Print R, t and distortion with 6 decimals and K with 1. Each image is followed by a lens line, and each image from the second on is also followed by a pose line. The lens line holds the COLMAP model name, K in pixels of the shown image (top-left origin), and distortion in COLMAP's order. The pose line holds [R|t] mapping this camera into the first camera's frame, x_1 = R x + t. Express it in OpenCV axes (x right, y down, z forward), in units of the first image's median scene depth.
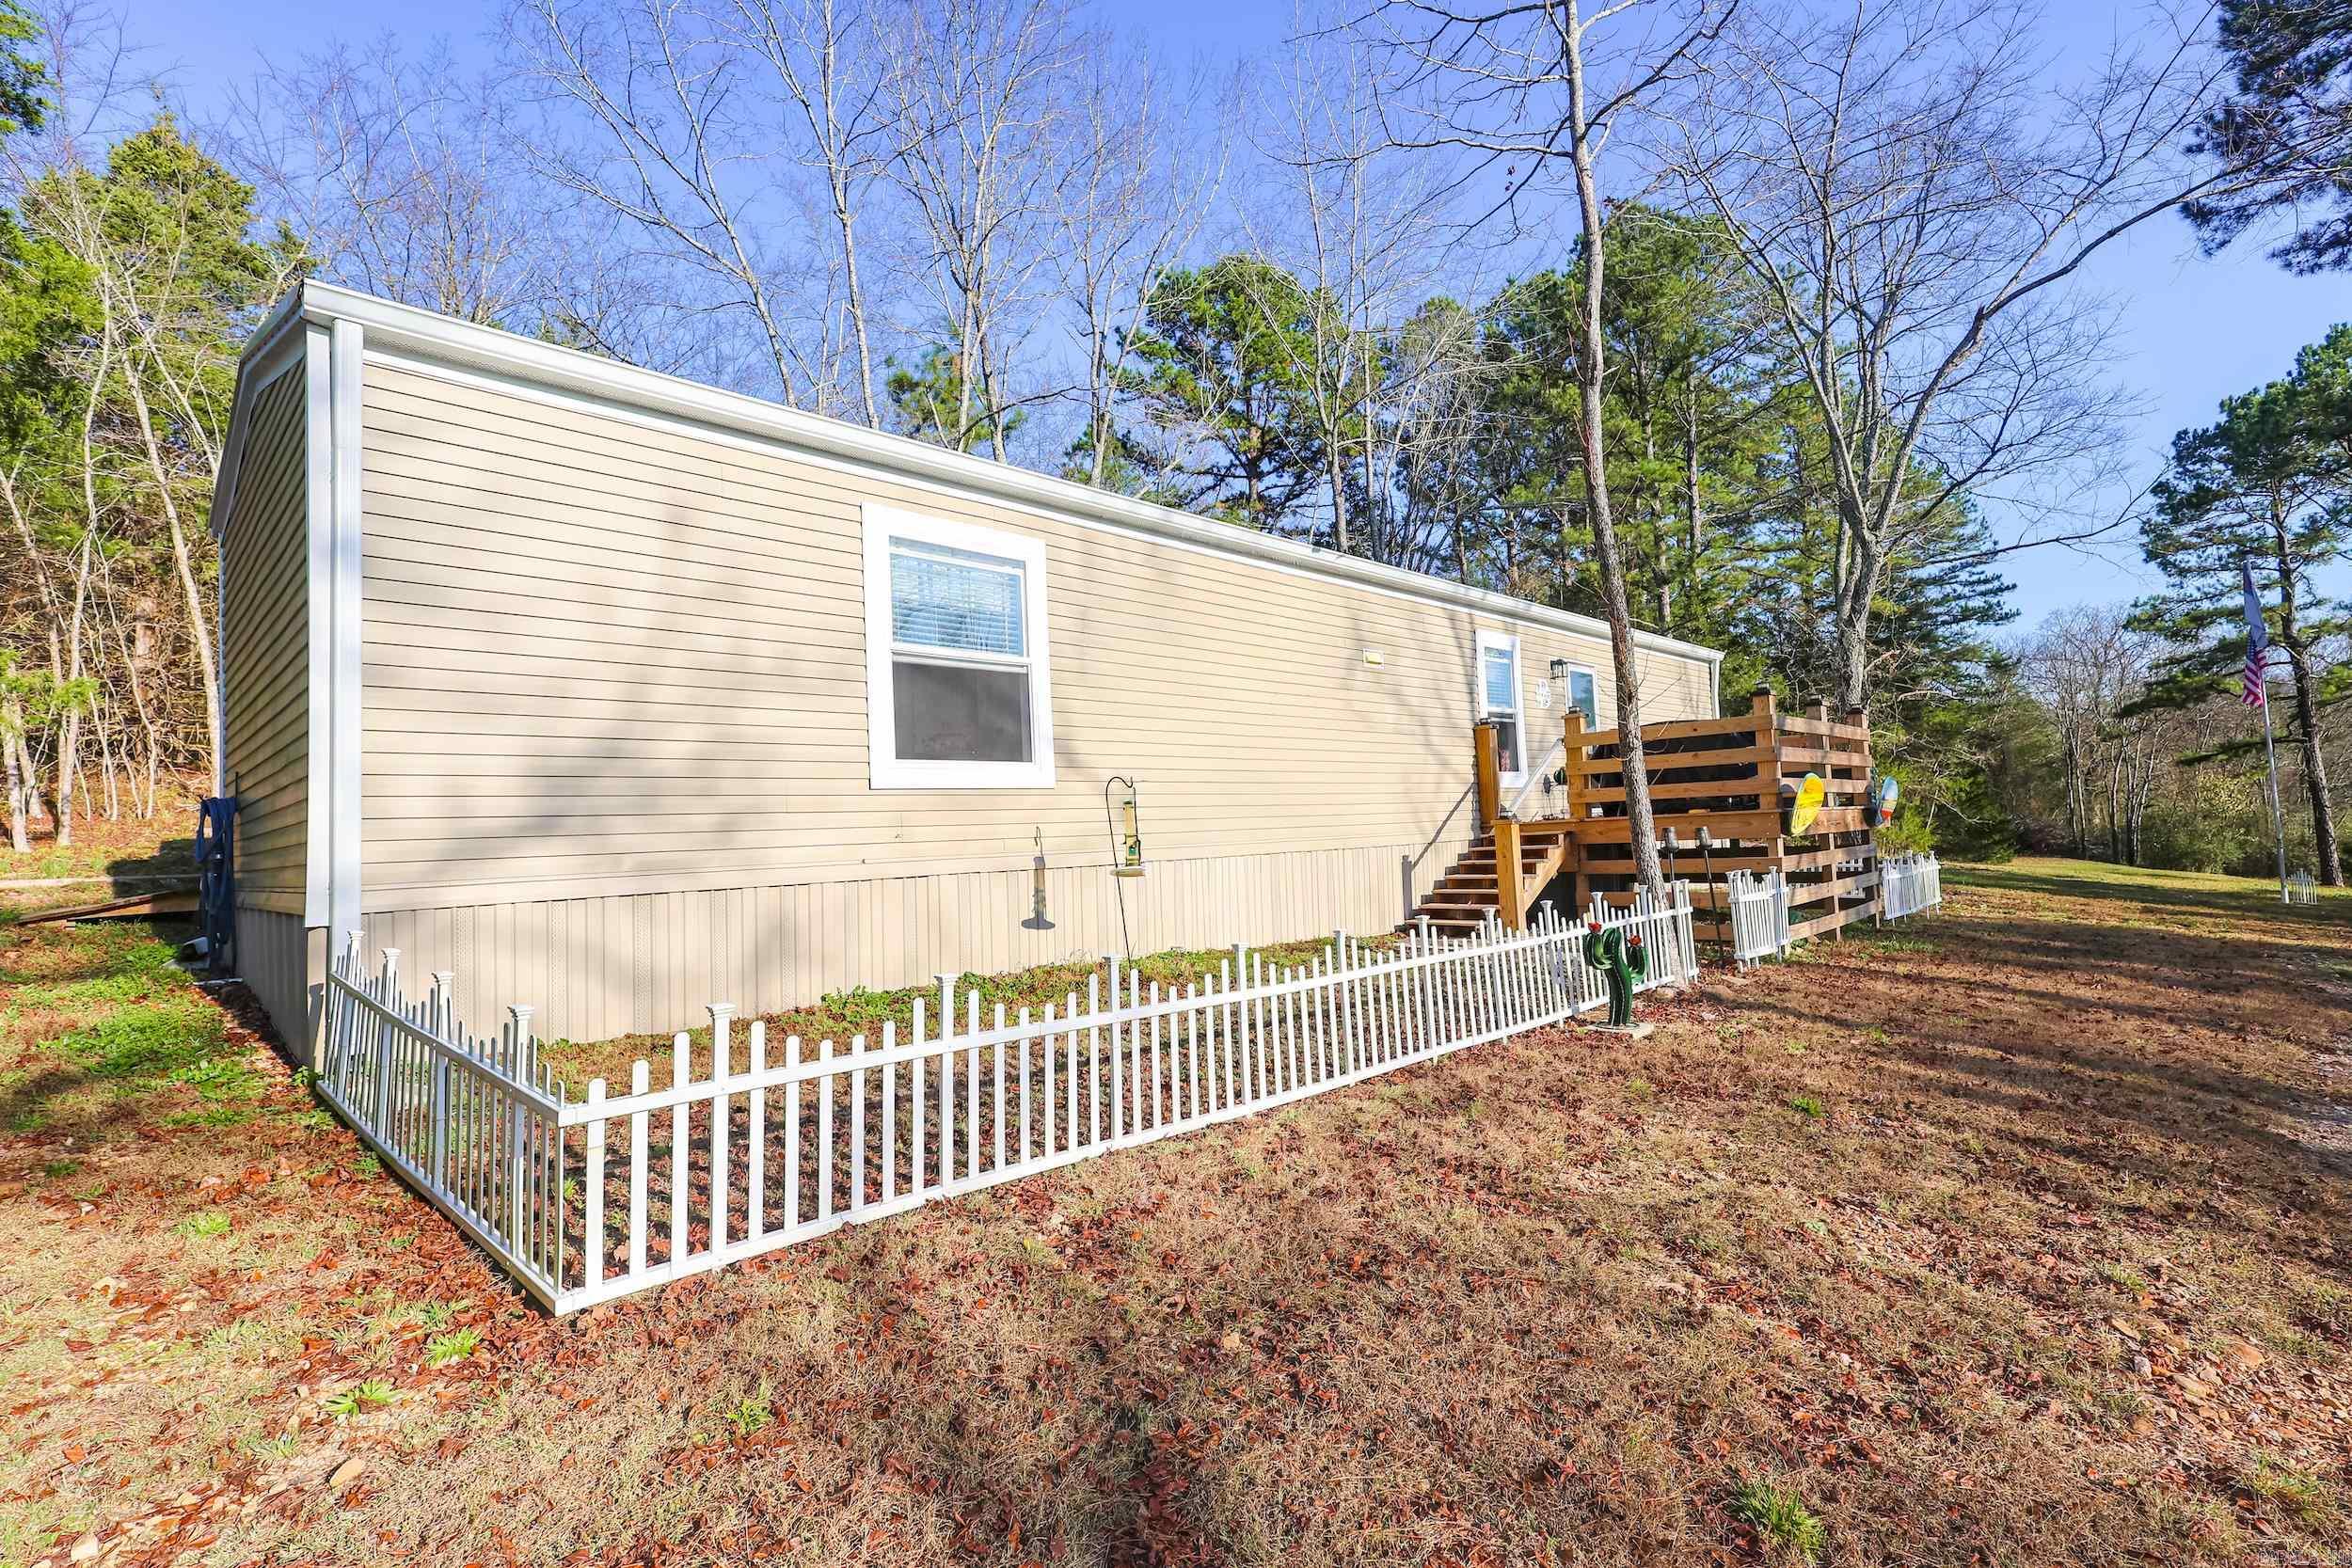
lens RADIAL K [[1063.9, 0, 1176.0], [0, 1063.9, 784.0], [0, 0, 1]] dist [0.037435, -0.017015]
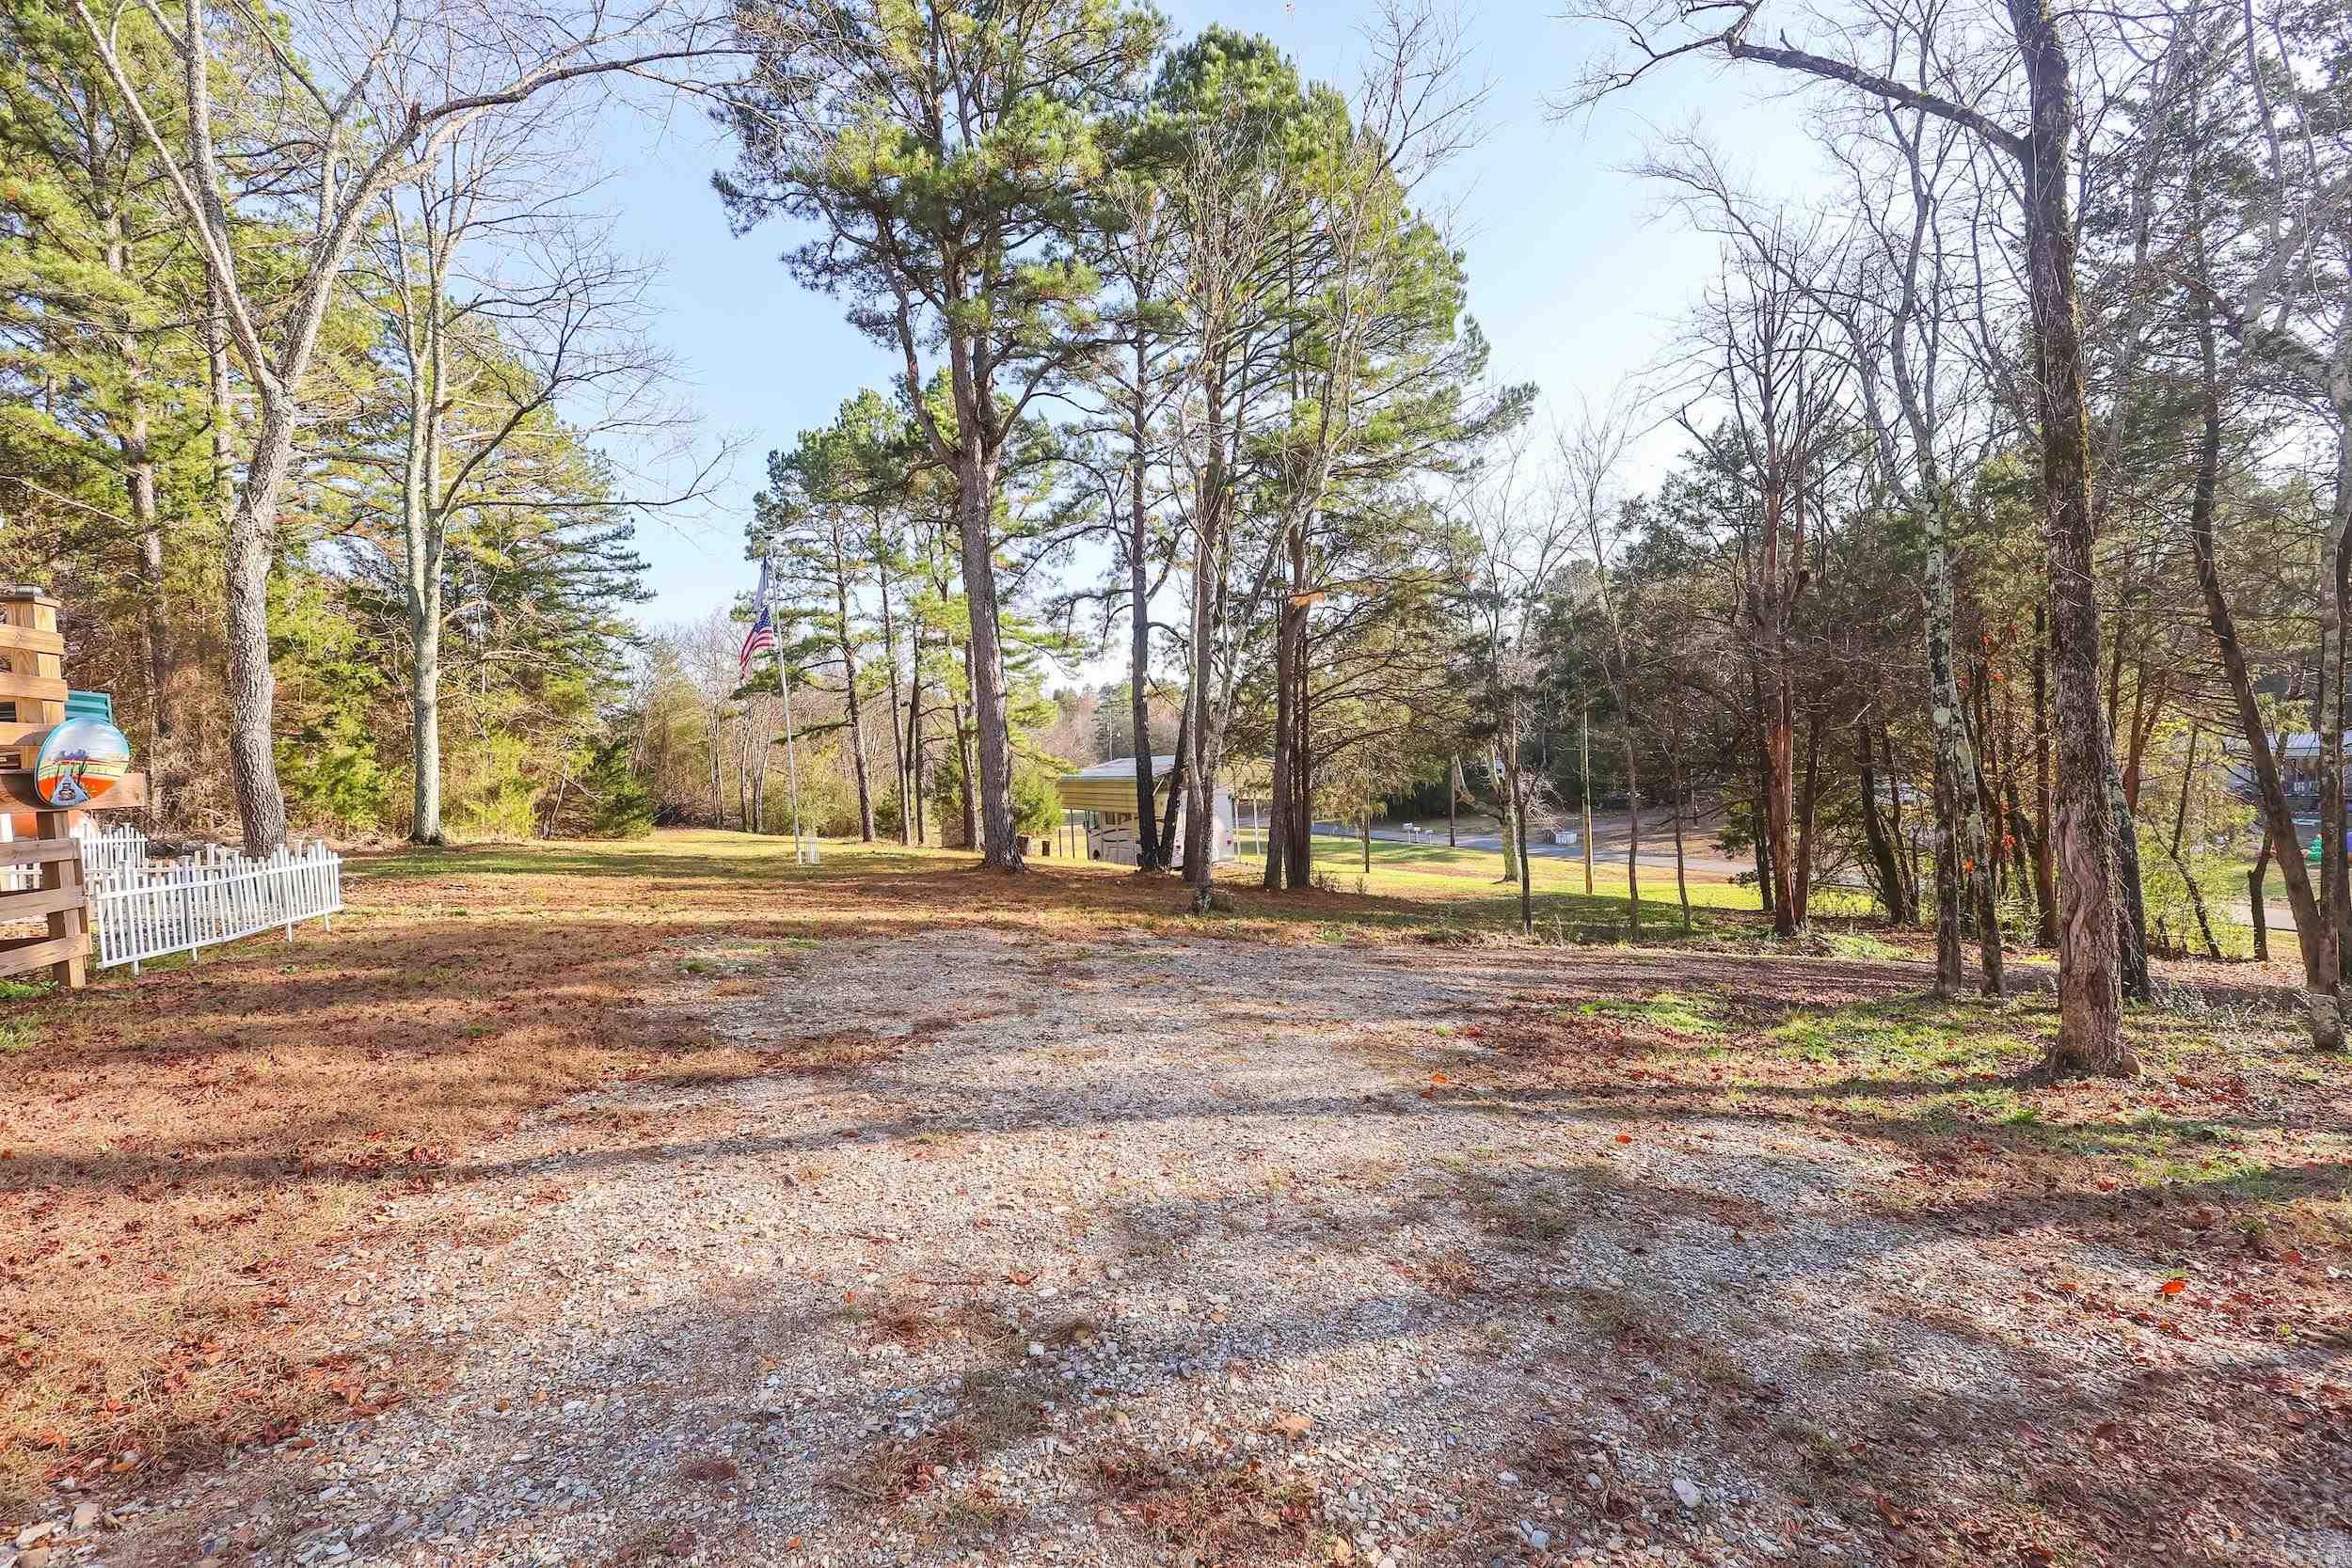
lens RADIAL K [[1085.8, 0, 1176.0], [0, 1085.8, 784.0], [0, 0, 1]] dist [0.001380, 0.000295]
pose [[0.490324, -0.014461, 0.871420, 0.134133], [-0.000128, 0.999861, 0.016665, 0.006043], [-0.871540, -0.008283, 0.490254, 0.068850]]
